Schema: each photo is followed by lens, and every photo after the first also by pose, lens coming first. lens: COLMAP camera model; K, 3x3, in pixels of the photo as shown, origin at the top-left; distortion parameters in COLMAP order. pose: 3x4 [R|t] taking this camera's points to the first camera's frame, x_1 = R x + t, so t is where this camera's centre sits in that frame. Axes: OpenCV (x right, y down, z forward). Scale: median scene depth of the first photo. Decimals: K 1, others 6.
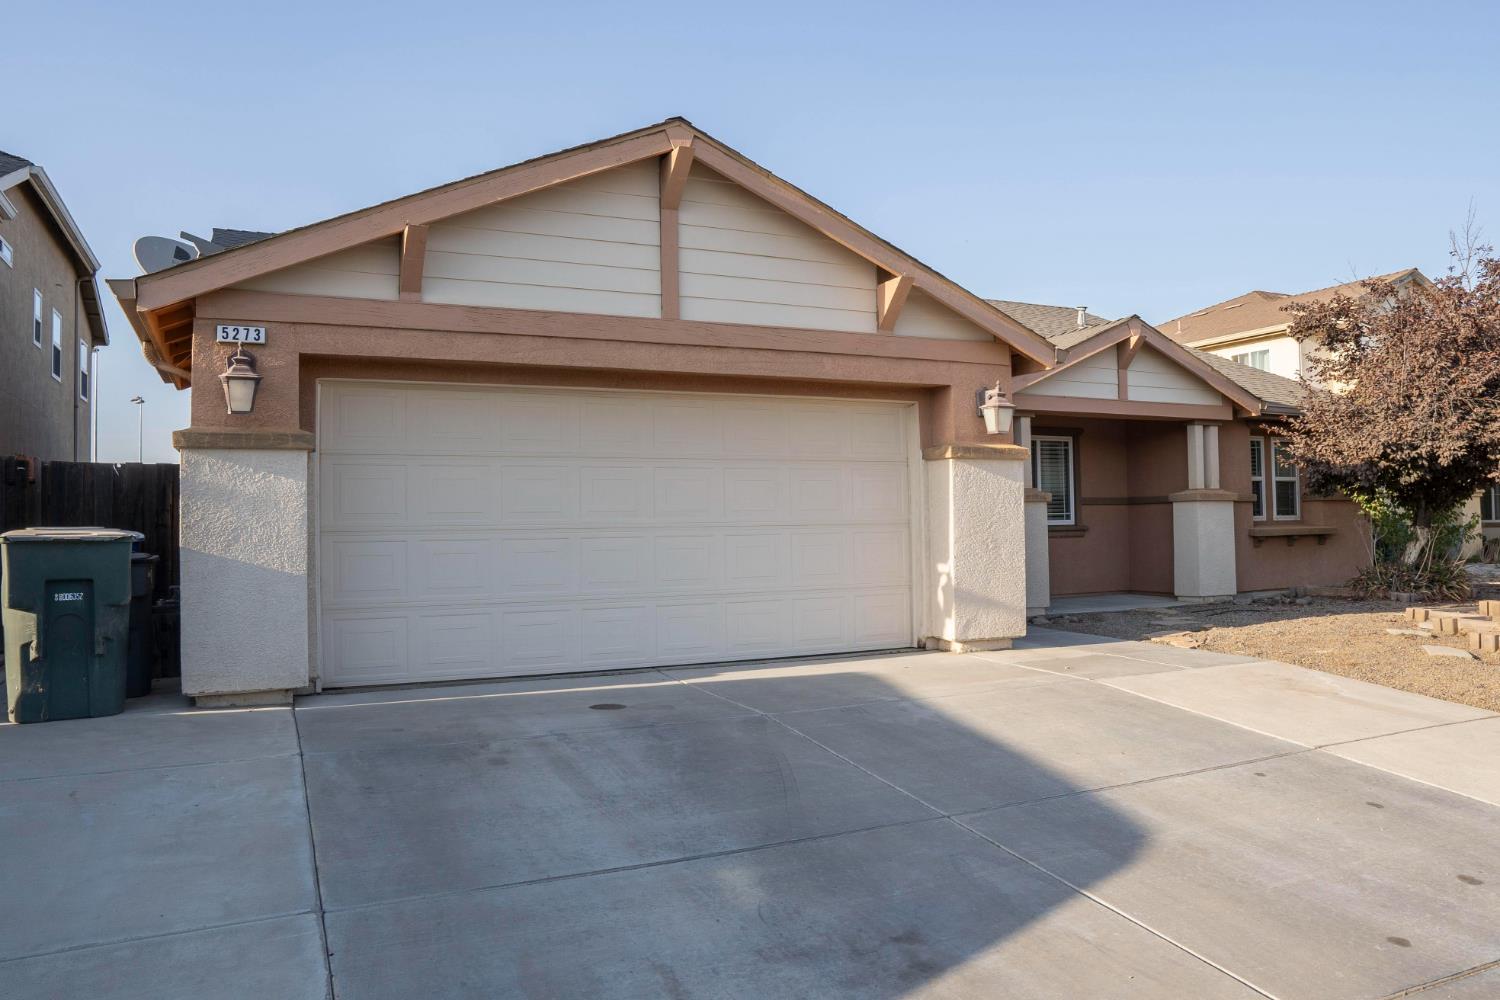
lens RADIAL K [[1055.9, 0, 746.2], [0, 1055.9, 495.9], [0, 0, 1]] dist [-0.110792, 0.073060]
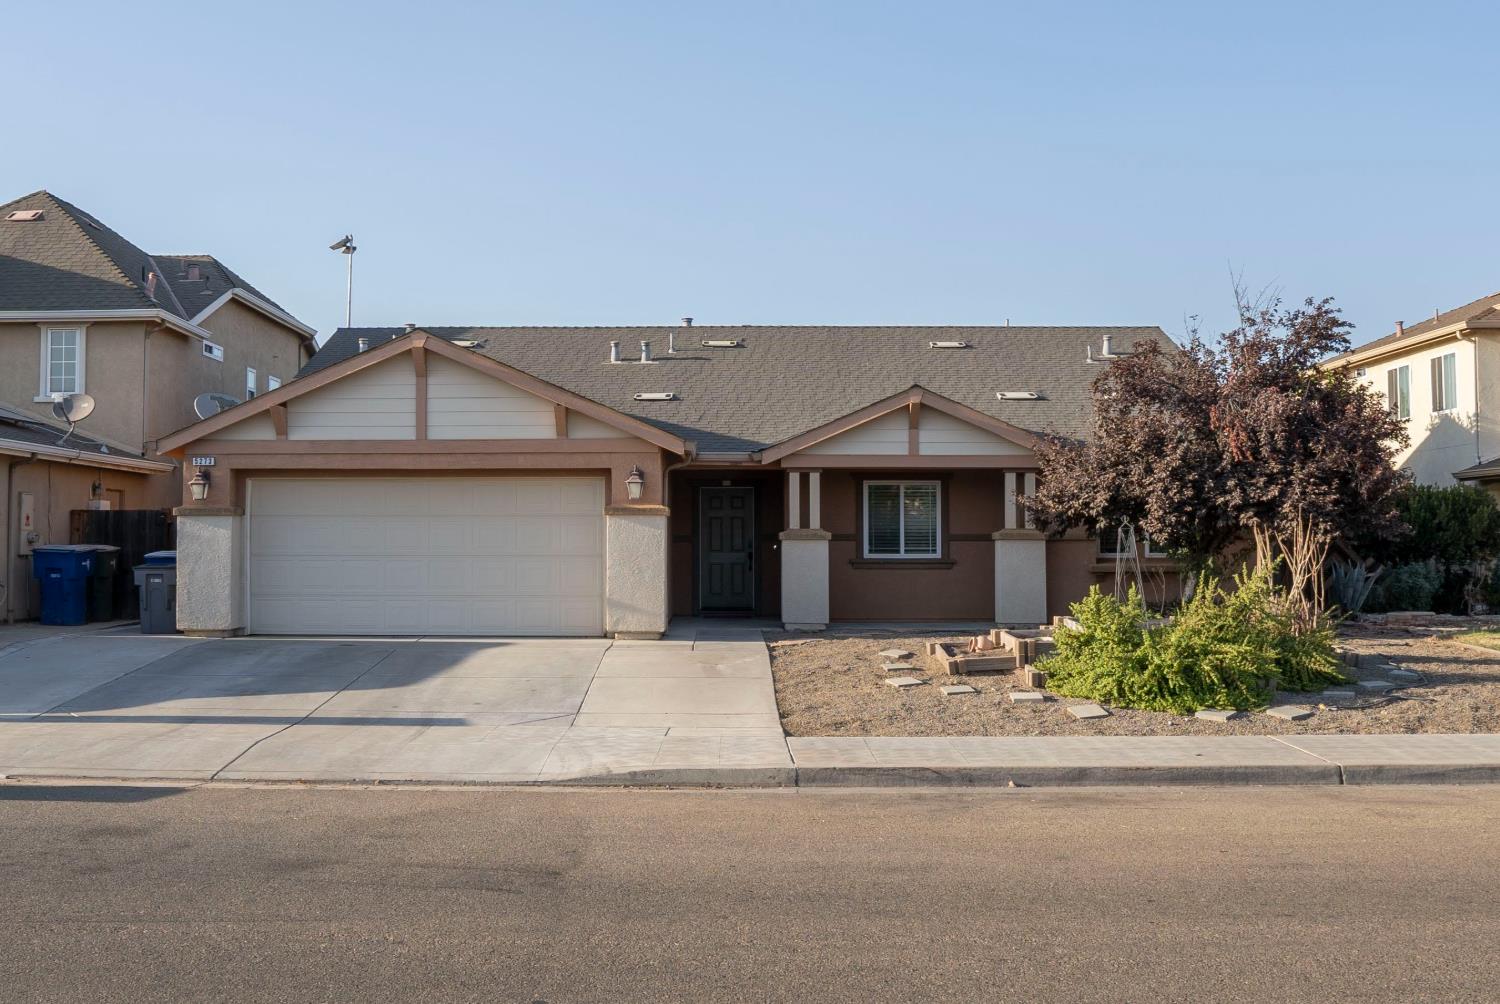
lens RADIAL K [[1588.8, 0, 750.0], [0, 1588.8, 502.0], [0, 0, 1]] dist [-0.080428, 0.006389]
pose [[0.894535, 0.002202, -0.446992, 1.527907], [-0.000851, 0.999994, 0.003223, -0.066191], [0.446997, -0.002503, 0.894532, -1.084345]]
